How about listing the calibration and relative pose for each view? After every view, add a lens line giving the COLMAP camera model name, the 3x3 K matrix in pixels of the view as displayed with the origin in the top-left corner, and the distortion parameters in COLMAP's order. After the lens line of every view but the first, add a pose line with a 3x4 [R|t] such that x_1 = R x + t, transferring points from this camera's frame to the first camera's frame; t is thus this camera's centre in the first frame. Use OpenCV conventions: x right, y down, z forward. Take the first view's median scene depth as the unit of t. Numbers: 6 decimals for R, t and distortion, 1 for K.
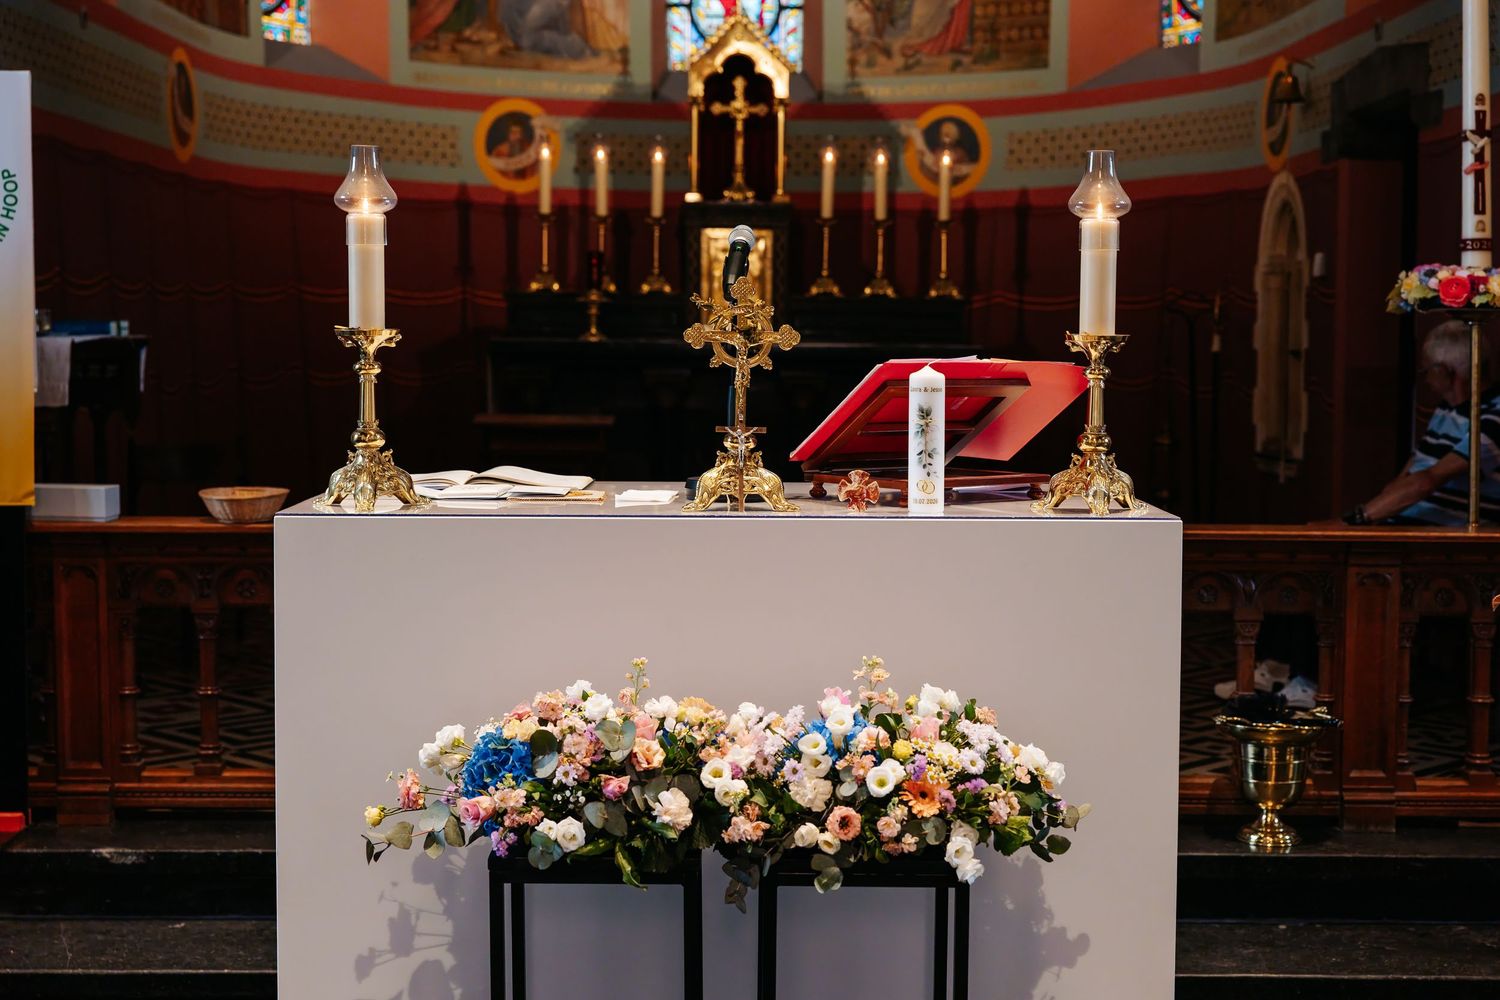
lens RADIAL K [[2304.0, 0, 750.0], [0, 2304.0, 500.0], [0, 0, 1]] dist [-0.026689, -0.027499]
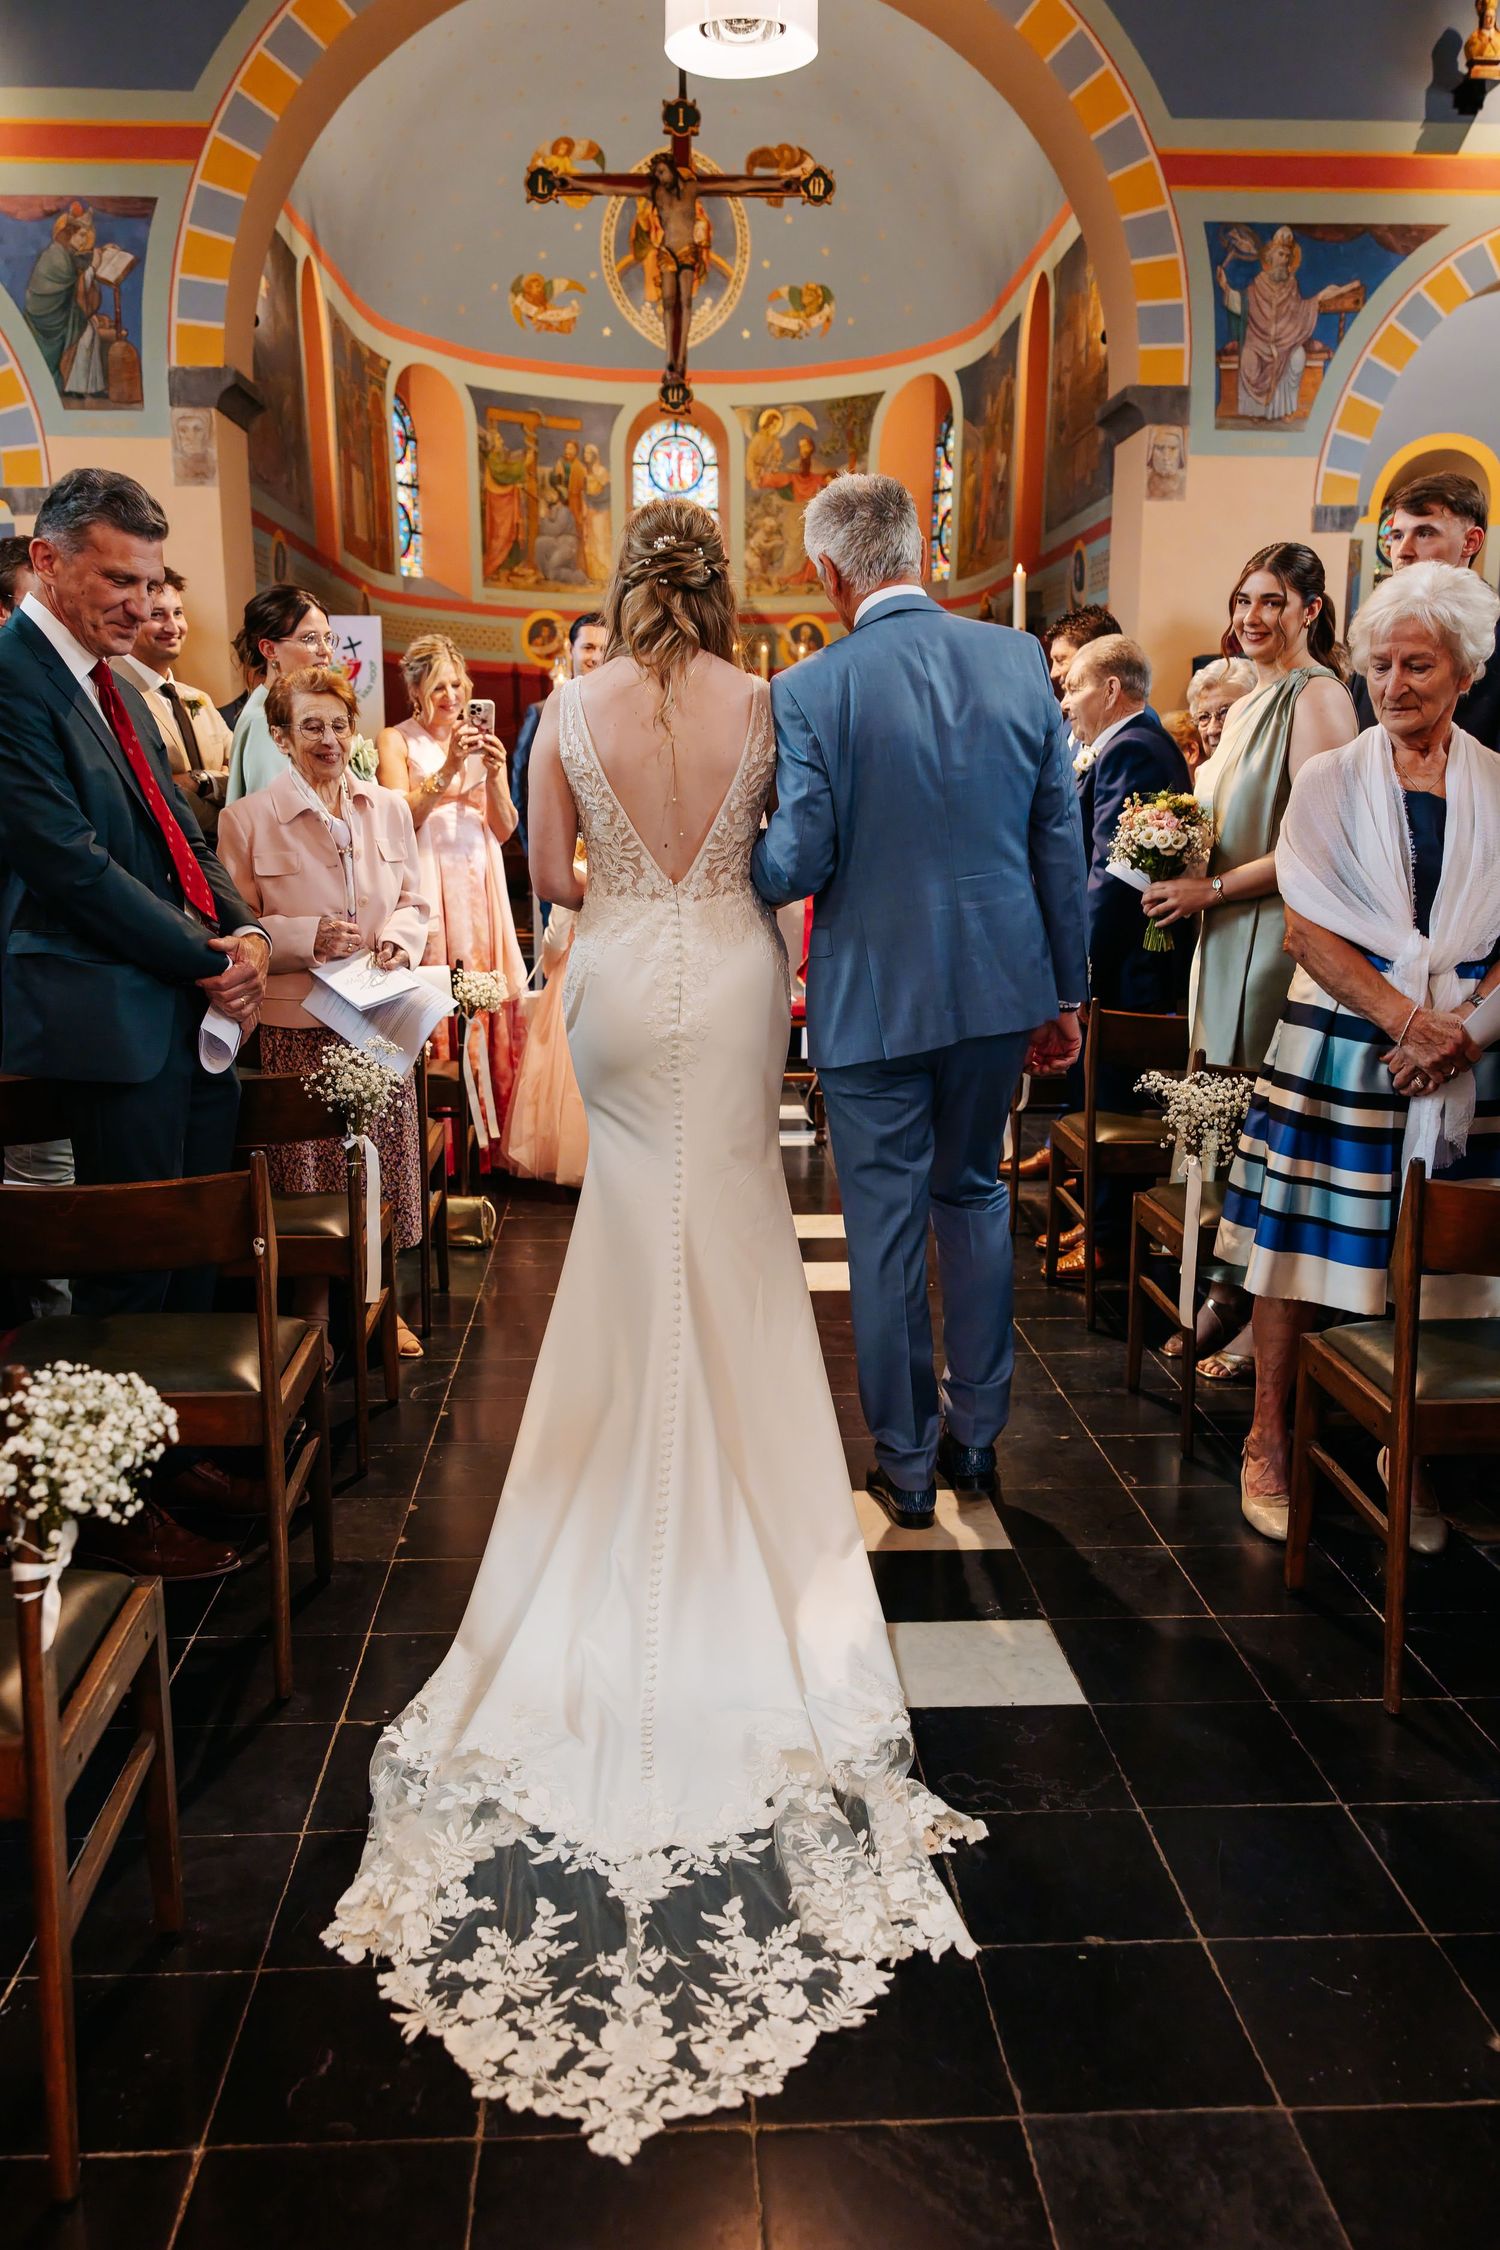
lens RADIAL K [[1868.2, 0, 749.3], [0, 1868.2, 1099.2], [0, 0, 1]] dist [0.004995, -0.011810]
pose [[0.999221, -0.007293, 0.038796, -0.009895], [0.003526, 0.995345, 0.096314, 0.048705], [-0.039318, -0.096102, 0.994595, -0.391599]]
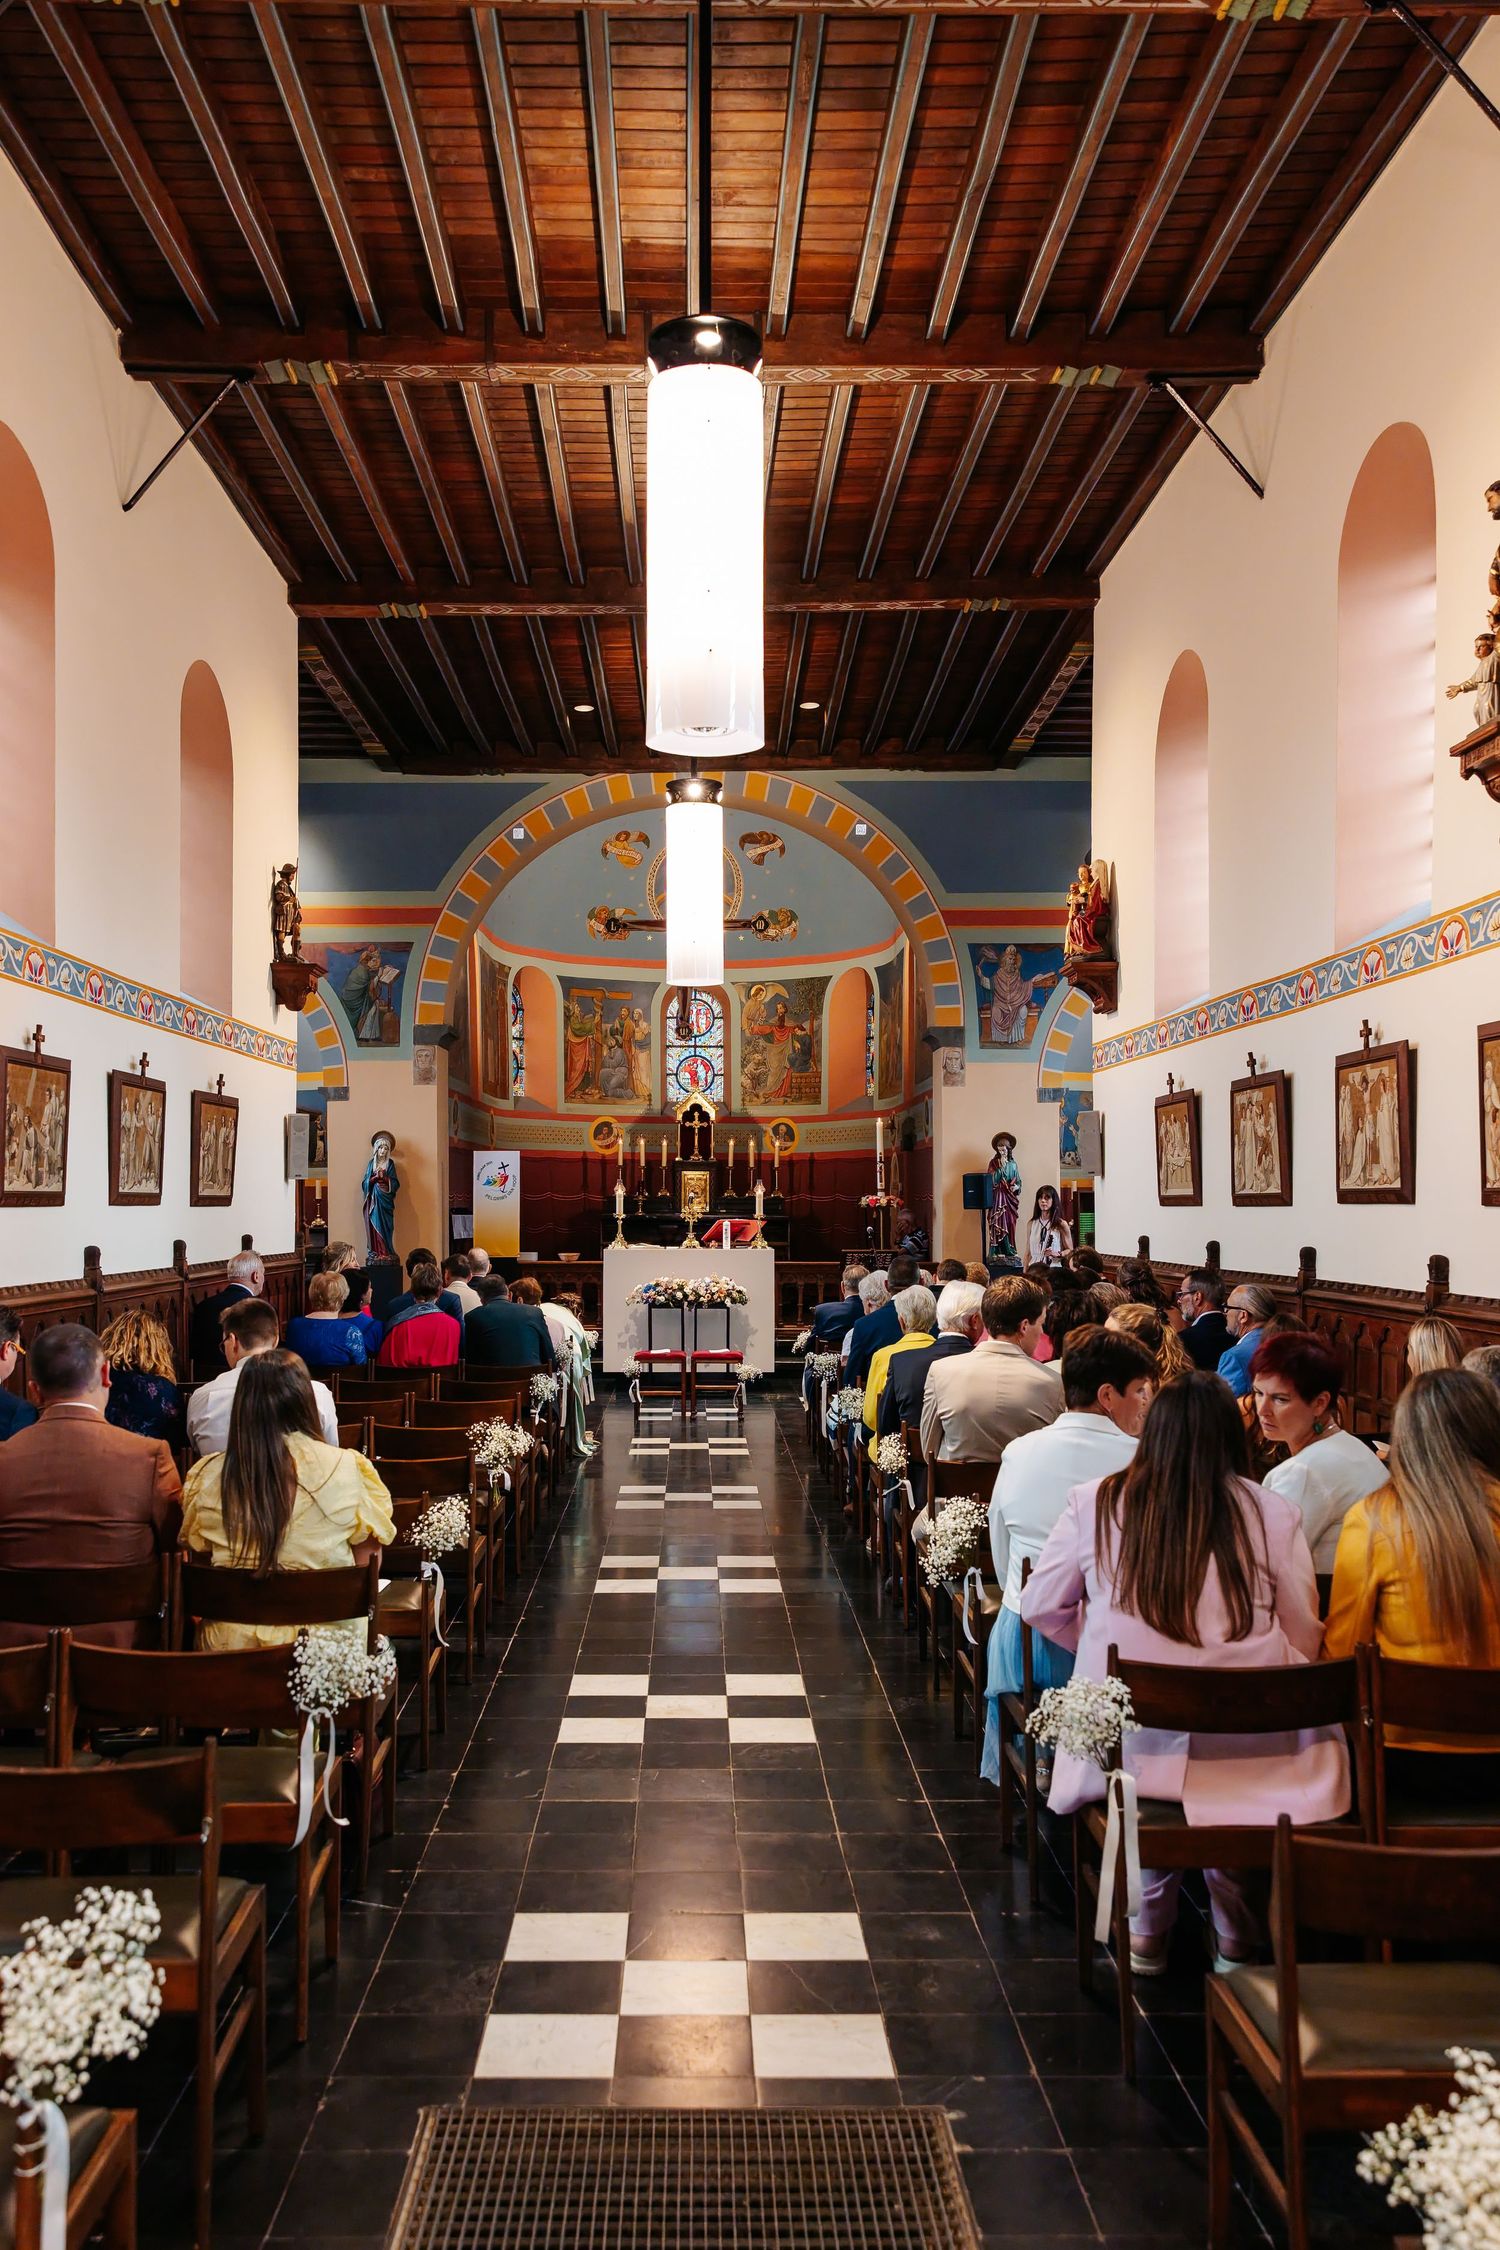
lens RADIAL K [[1868.2, 0, 749.3], [0, 1868.2, 1099.2], [0, 0, 1]] dist [0.004995, -0.011810]
pose [[0.999840, -0.003223, 0.017592, 0.016819], [0.005454, 0.991722, -0.128284, 0.065935], [-0.017033, 0.128359, 0.991581, -1.010323]]
